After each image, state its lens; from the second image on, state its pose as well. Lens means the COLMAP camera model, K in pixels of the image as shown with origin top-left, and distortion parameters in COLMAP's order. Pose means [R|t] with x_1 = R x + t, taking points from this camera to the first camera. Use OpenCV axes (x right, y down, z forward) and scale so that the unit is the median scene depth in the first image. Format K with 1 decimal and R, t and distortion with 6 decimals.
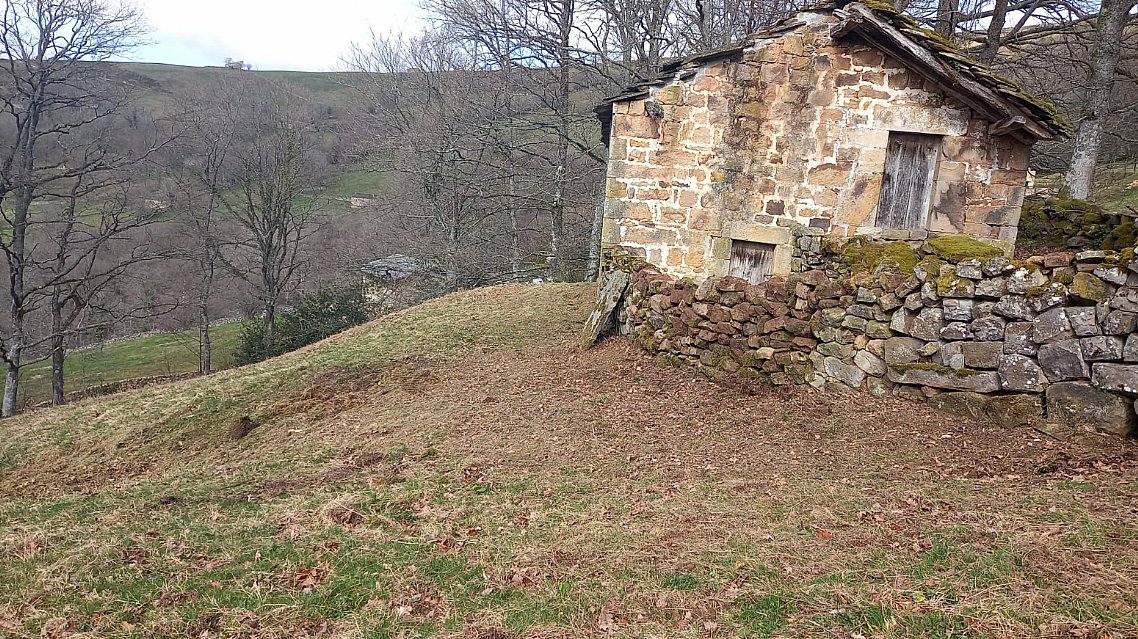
lens RADIAL K [[816.9, 0, 569.0], [0, 816.9, 319.5], [0, 0, 1]] dist [0.099511, -0.095216]
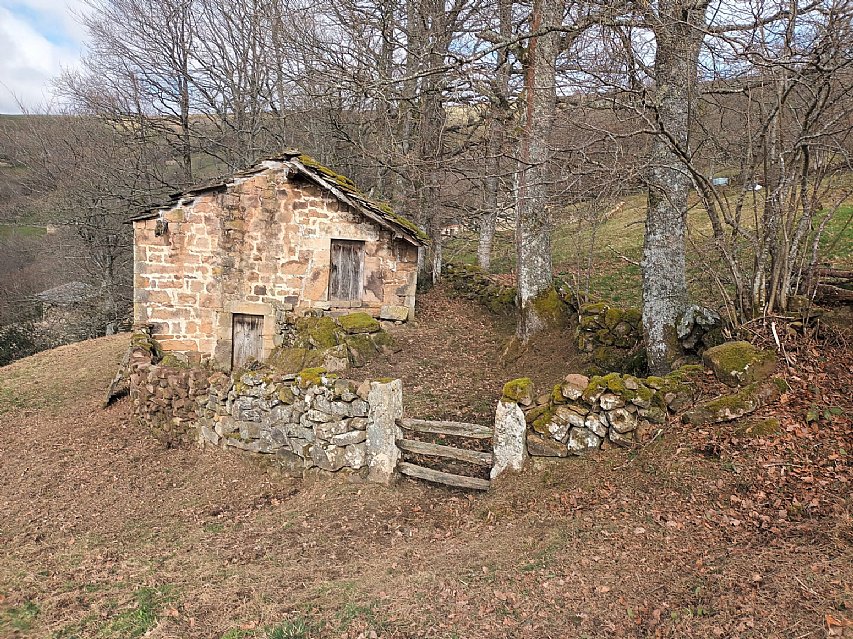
lens RADIAL K [[628.0, 0, 431.2], [0, 628.0, 314.1], [0, 0, 1]] dist [0.090026, -0.114397]
pose [[0.961663, -0.061359, 0.267281, 0.242761], [0.059692, 0.998113, 0.014365, -0.092592], [-0.267658, 0.002141, 0.963512, -0.173295]]
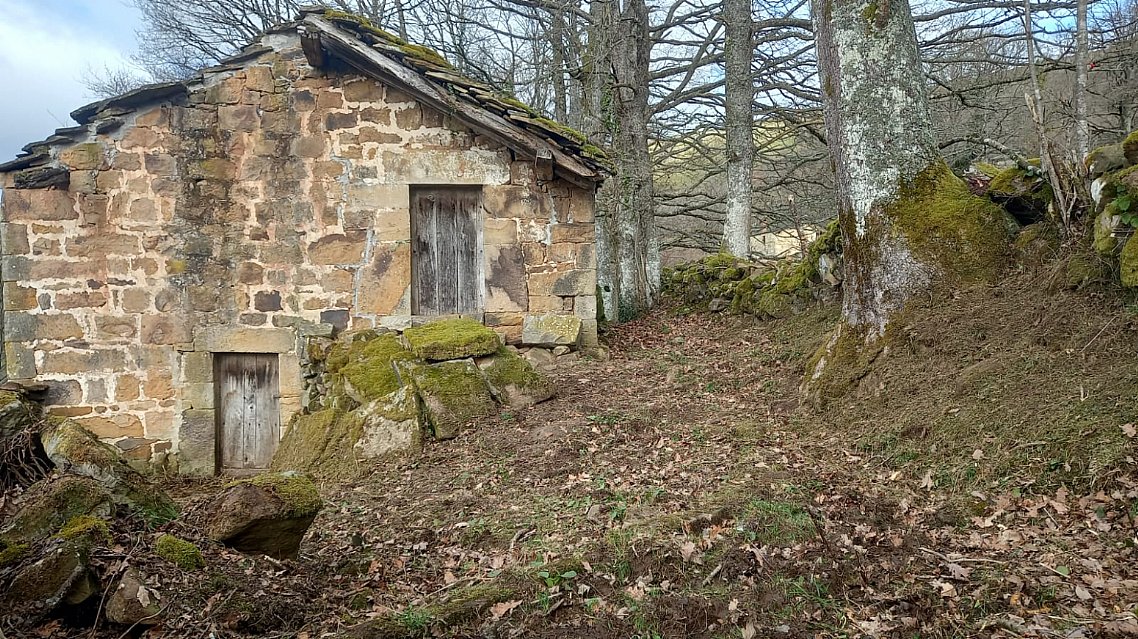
lens RADIAL K [[825.0, 0, 567.8], [0, 825.0, 323.0], [0, 0, 1]] dist [0.080090, -0.075668]
pose [[0.981523, -0.109342, 0.157026, 0.392808], [0.126365, 0.986639, -0.102841, -0.012265], [-0.143684, 0.120783, 0.982225, 0.269288]]
